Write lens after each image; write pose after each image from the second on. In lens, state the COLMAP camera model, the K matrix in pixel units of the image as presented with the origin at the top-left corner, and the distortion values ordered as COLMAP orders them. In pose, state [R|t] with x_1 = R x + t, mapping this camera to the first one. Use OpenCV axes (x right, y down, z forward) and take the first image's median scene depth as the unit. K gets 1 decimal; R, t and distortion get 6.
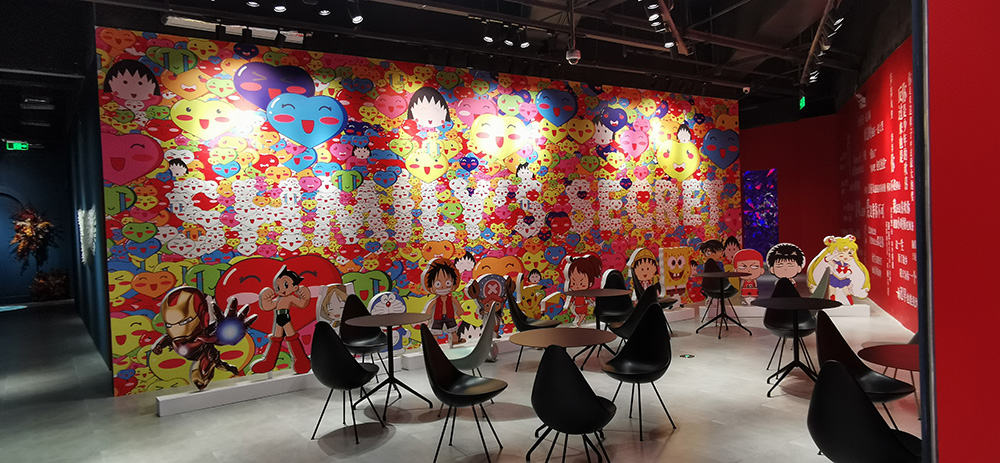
lens RADIAL K [[676.7, 0, 499.0], [0, 676.7, 229.5], [0, 0, 1]] dist [0.008369, 0.021665]
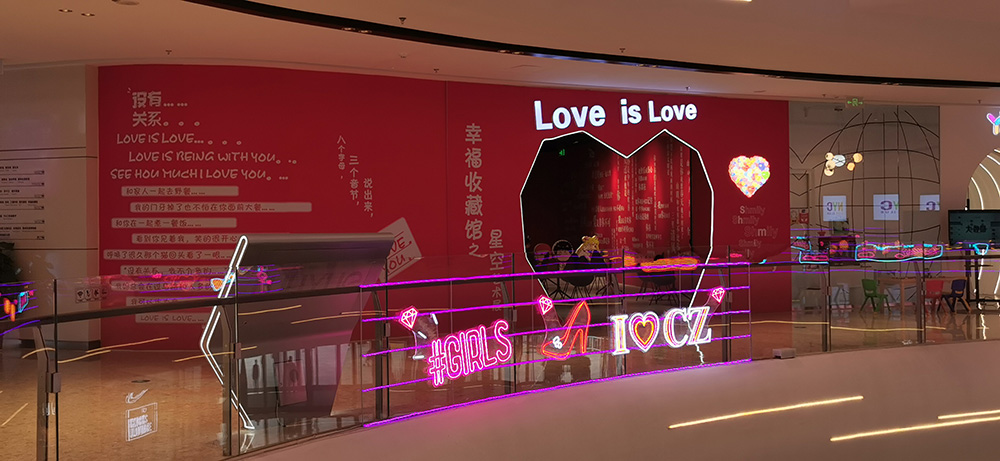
lens RADIAL K [[1171.5, 0, 501.0], [0, 1171.5, 229.3], [0, 0, 1]] dist [-0.006102, 0.000000]
pose [[0.847030, 0.026208, 0.530898, -1.242159], [-0.012045, 0.999474, -0.030121, 0.082728], [-0.531408, 0.019119, 0.846900, -1.364058]]
